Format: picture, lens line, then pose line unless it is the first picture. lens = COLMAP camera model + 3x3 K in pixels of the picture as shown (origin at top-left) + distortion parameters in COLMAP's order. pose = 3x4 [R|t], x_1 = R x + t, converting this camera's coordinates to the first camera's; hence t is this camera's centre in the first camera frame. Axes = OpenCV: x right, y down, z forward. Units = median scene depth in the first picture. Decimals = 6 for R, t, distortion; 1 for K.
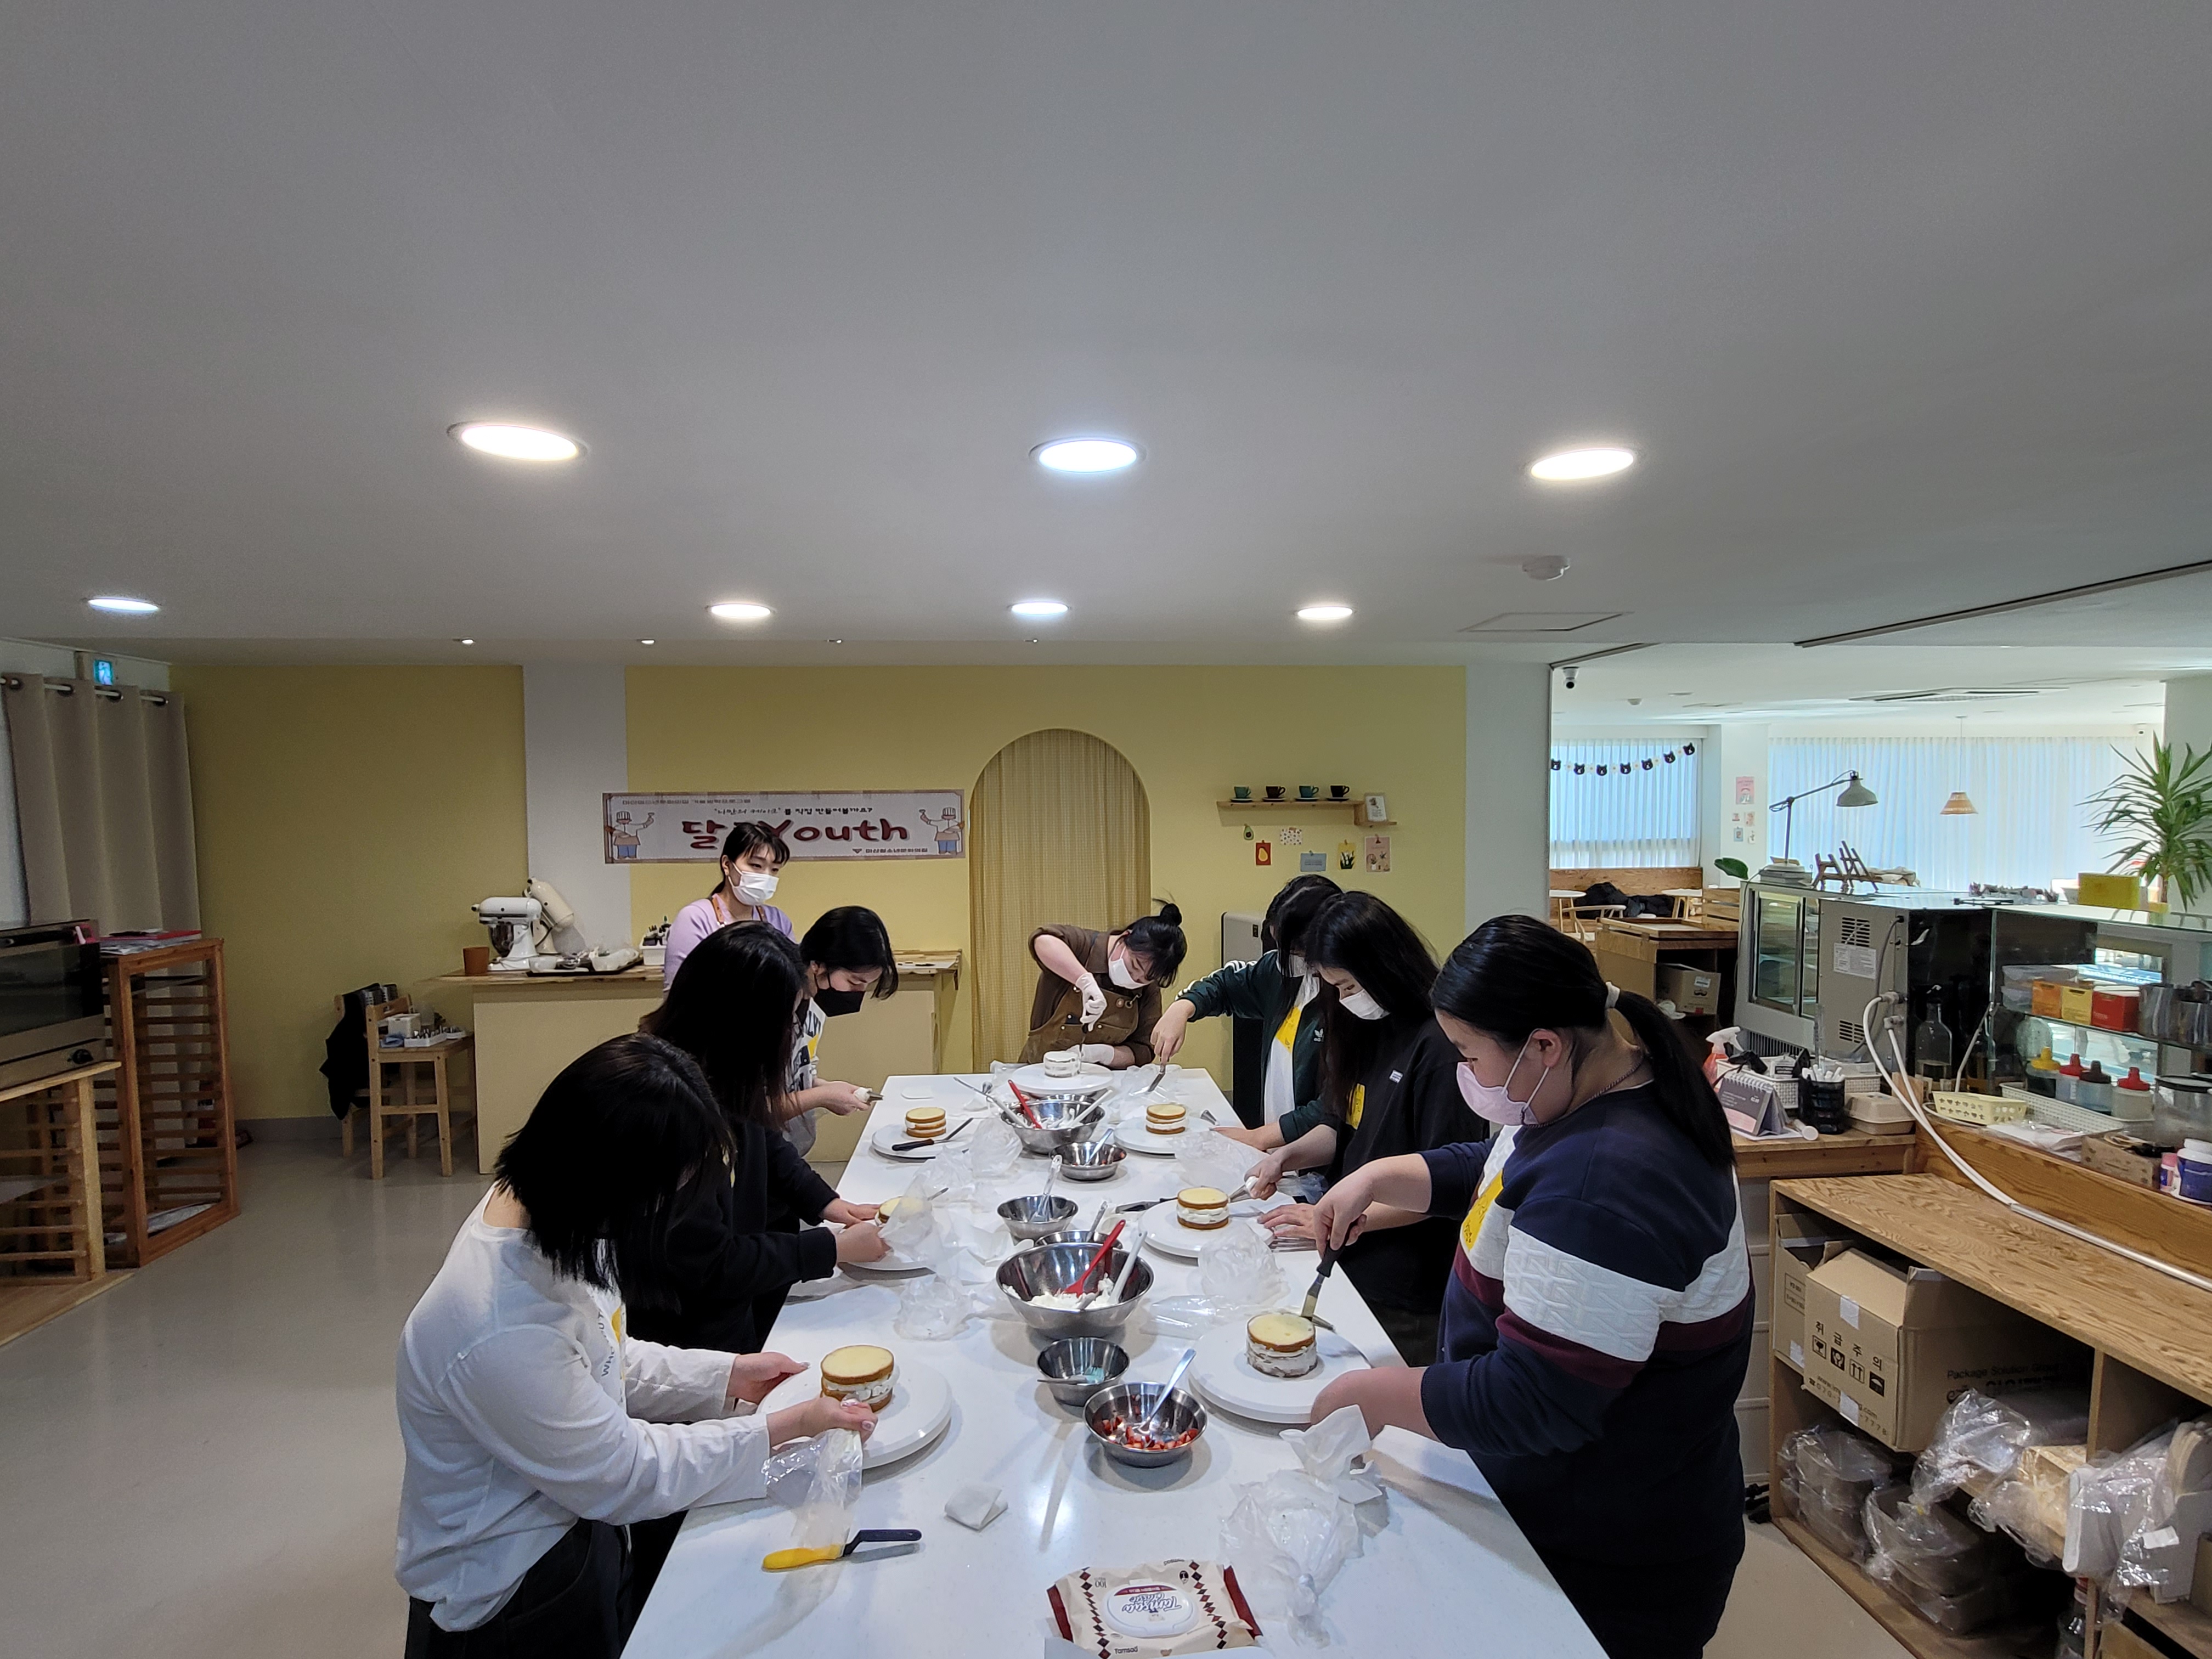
lens RADIAL K [[1103.6, 0, 1099.0], [0, 1103.6, 848.8], [0, 0, 1]] dist [0.006496, 0.000380]
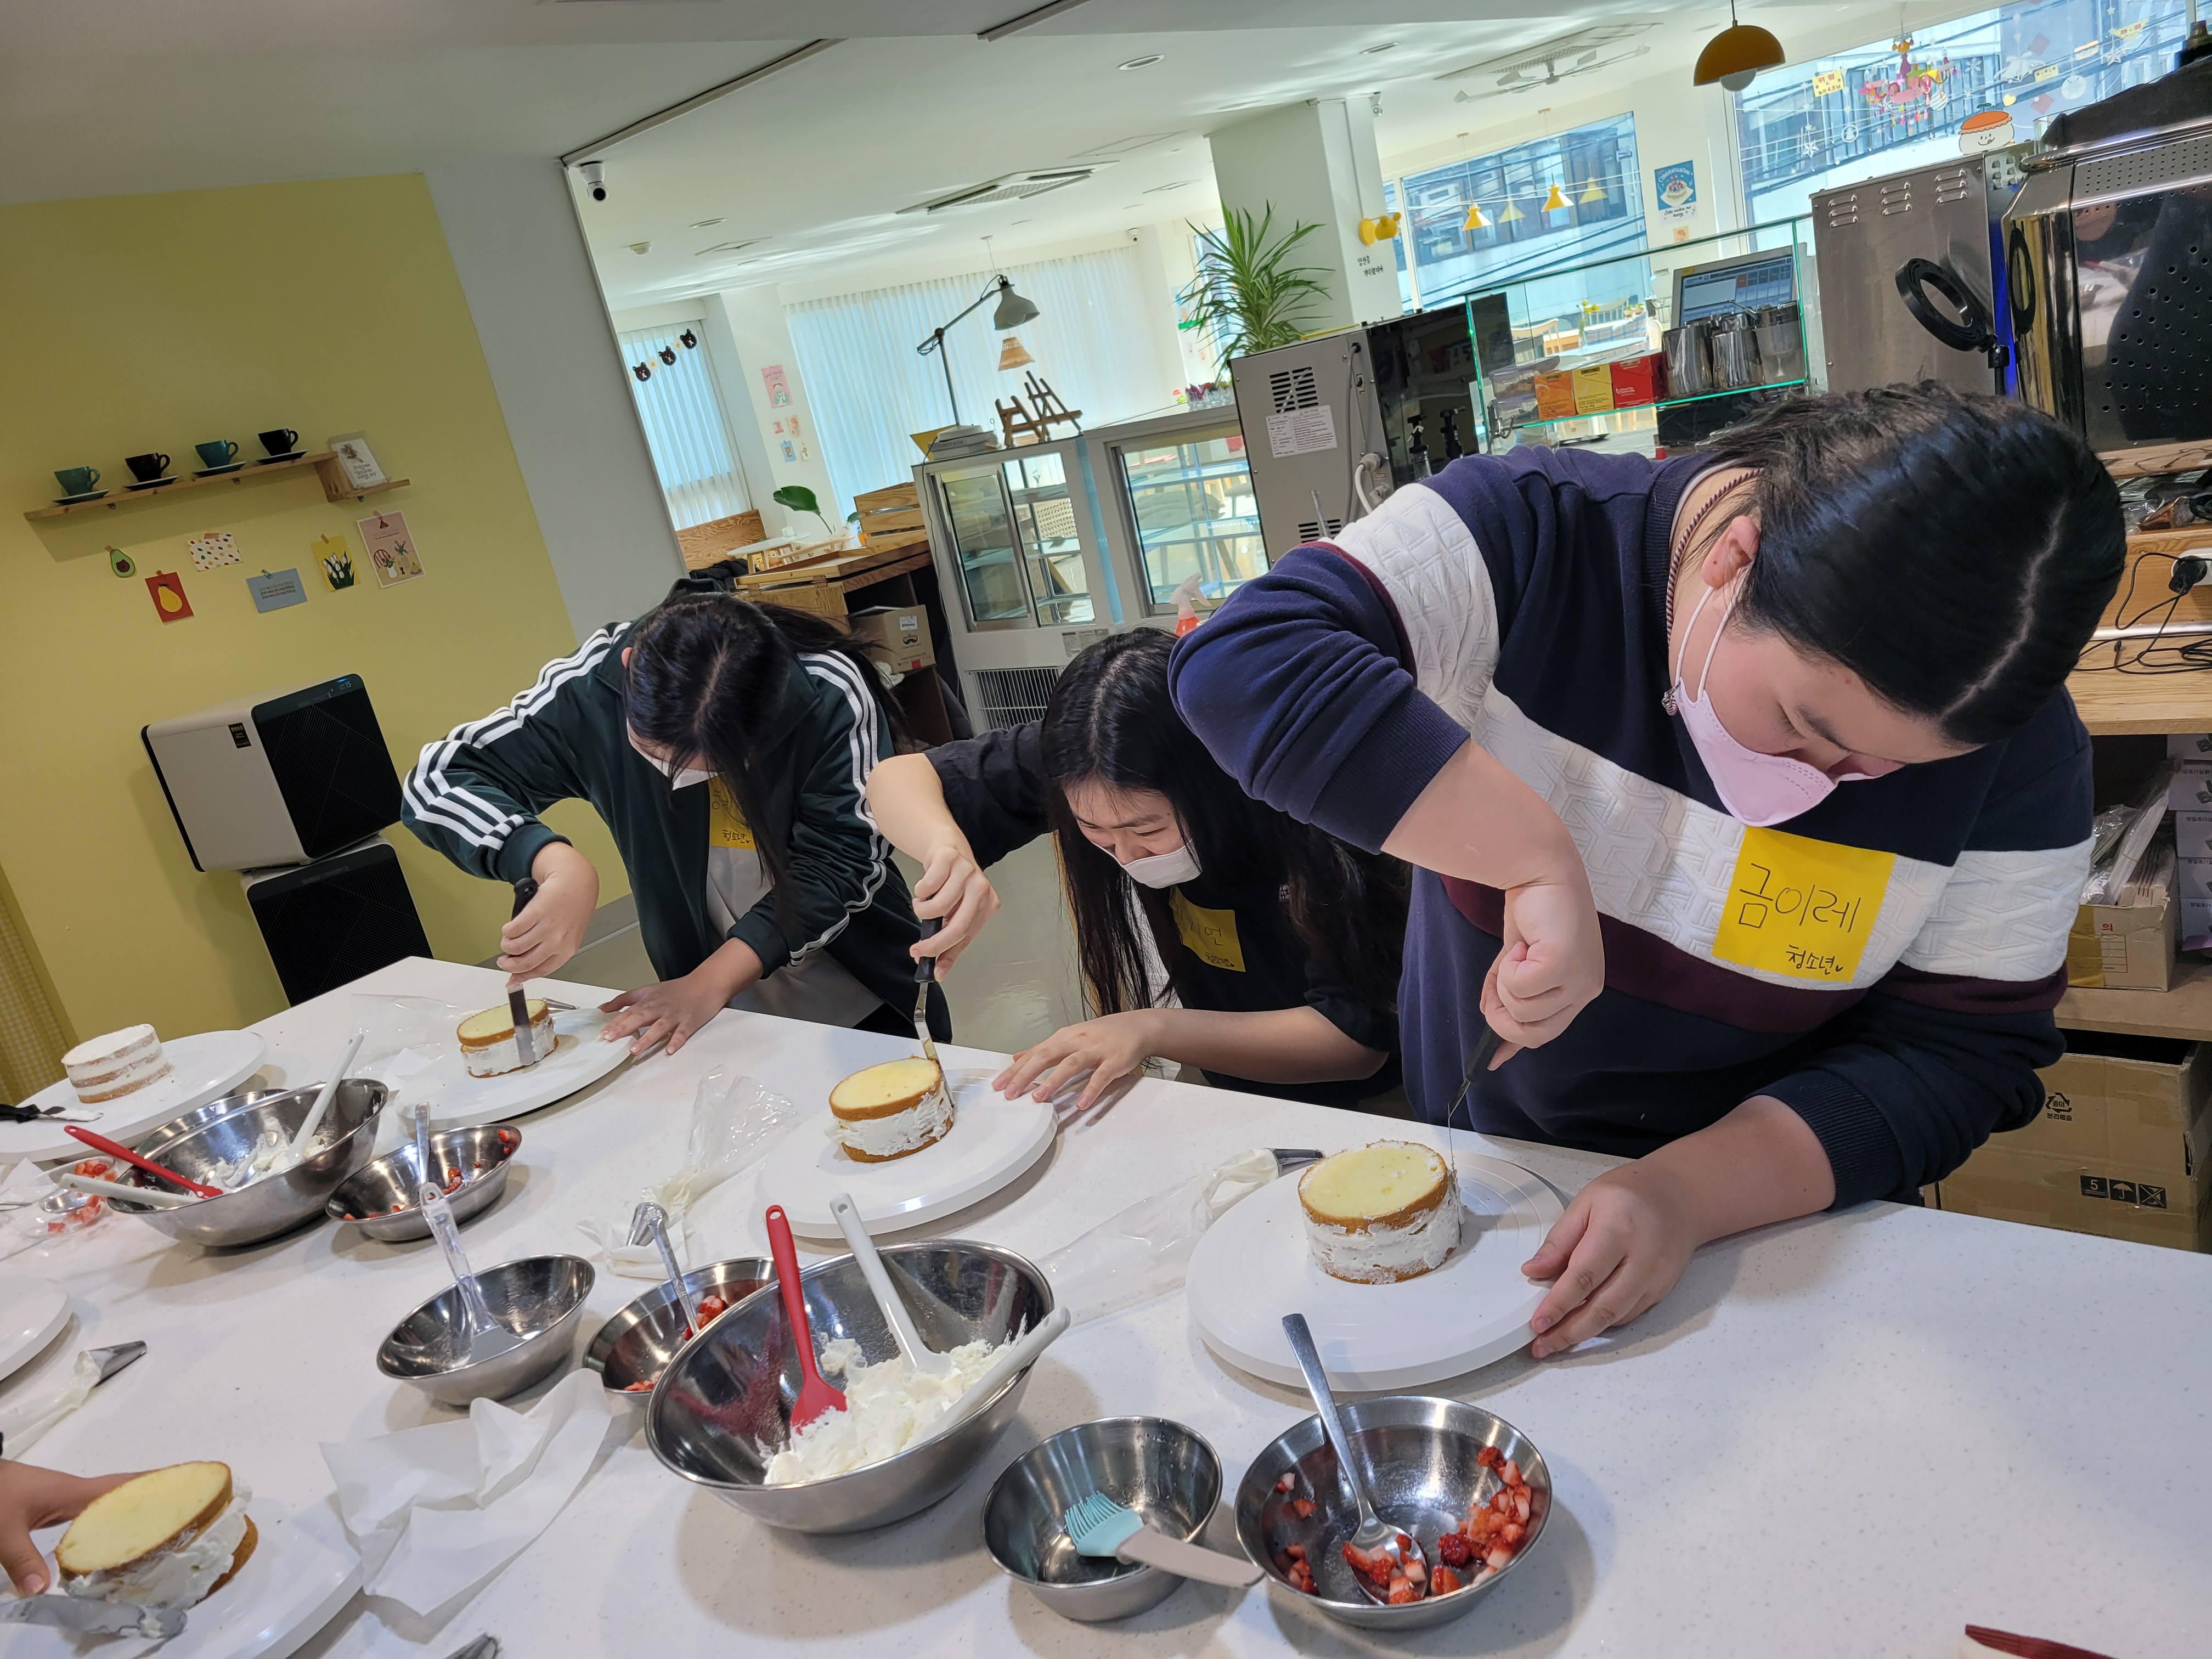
lens RADIAL K [[1664.4, 0, 1113.8], [0, 1664.4, 840.8], [0, 0, 1]] dist [0.040560, -0.011409]
pose [[0.693826, -0.344649, 0.632315, -0.074706], [0.246394, 0.938660, 0.241263, 0.029384], [-0.676680, -0.011596, 0.736186, 0.148698]]
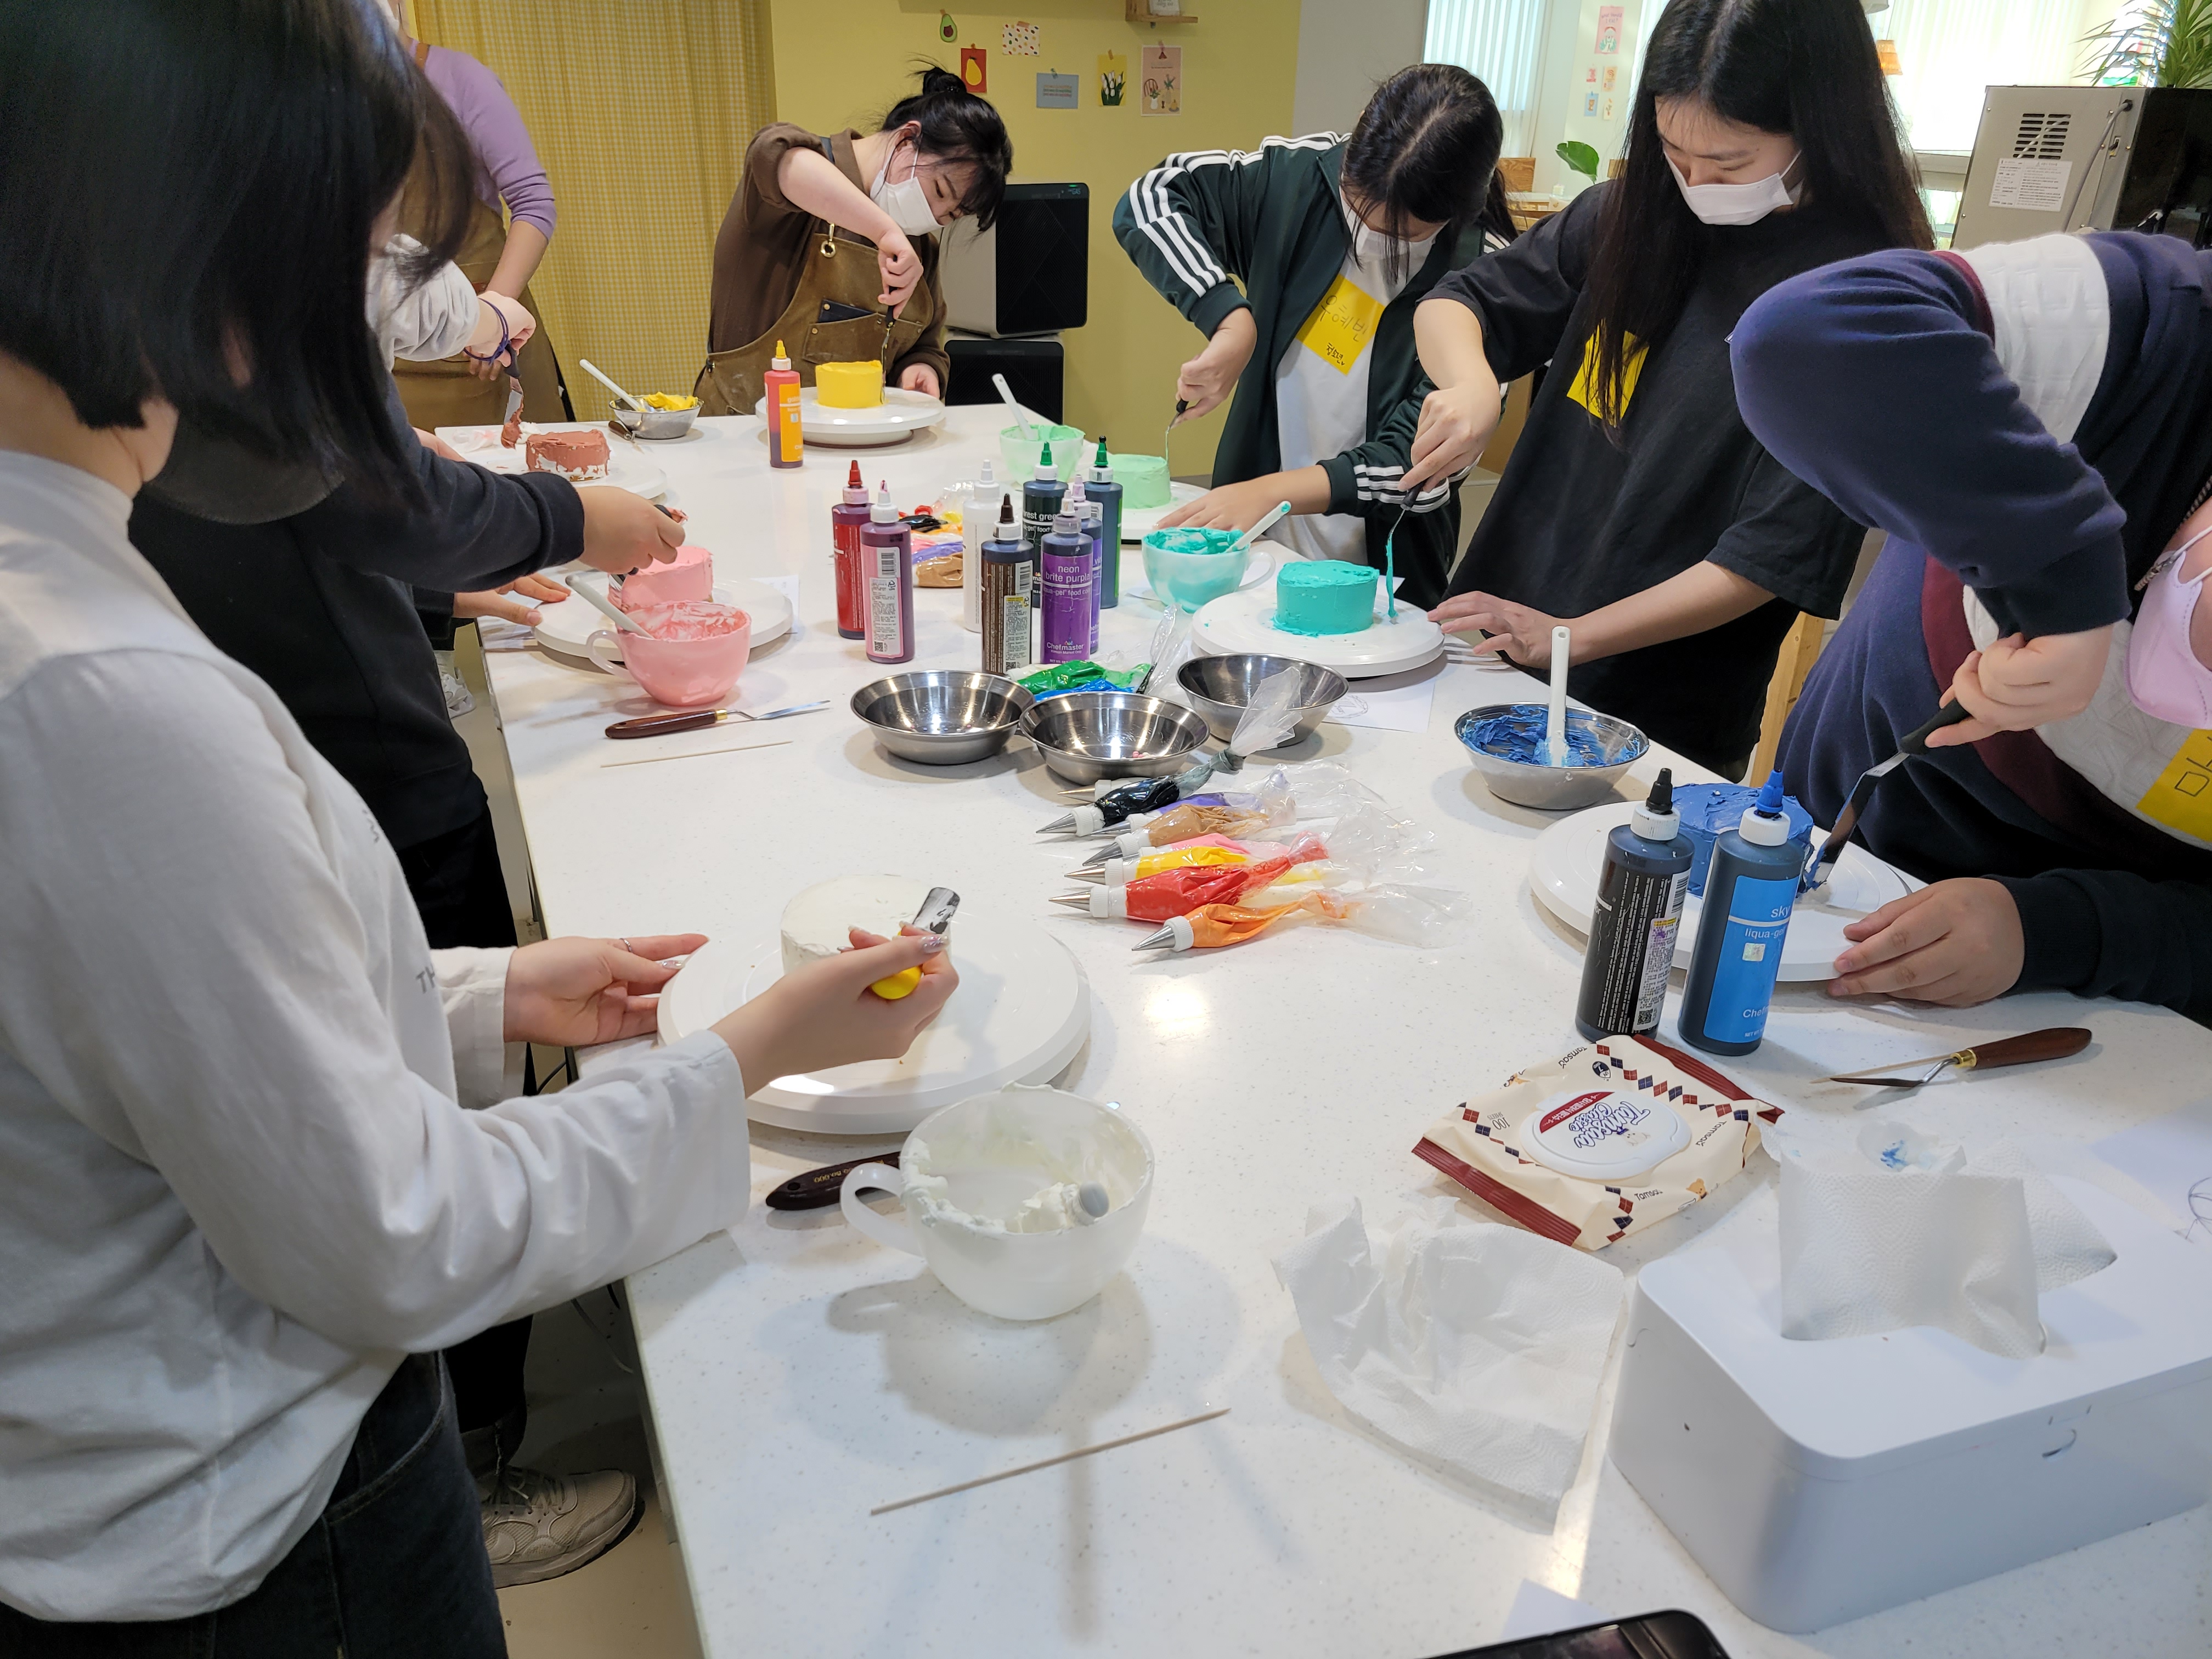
lens RADIAL K [[1664.4, 0, 1098.3], [0, 1664.4, 837.0], [0, 0, 1]] dist [0.040560, -0.011409]
pose [[0.953257, -0.097320, 0.286059, -0.075380], [-0.017600, 0.927222, 0.374099, 0.046137], [-0.301648, -0.361647, 0.882168, 0.076816]]
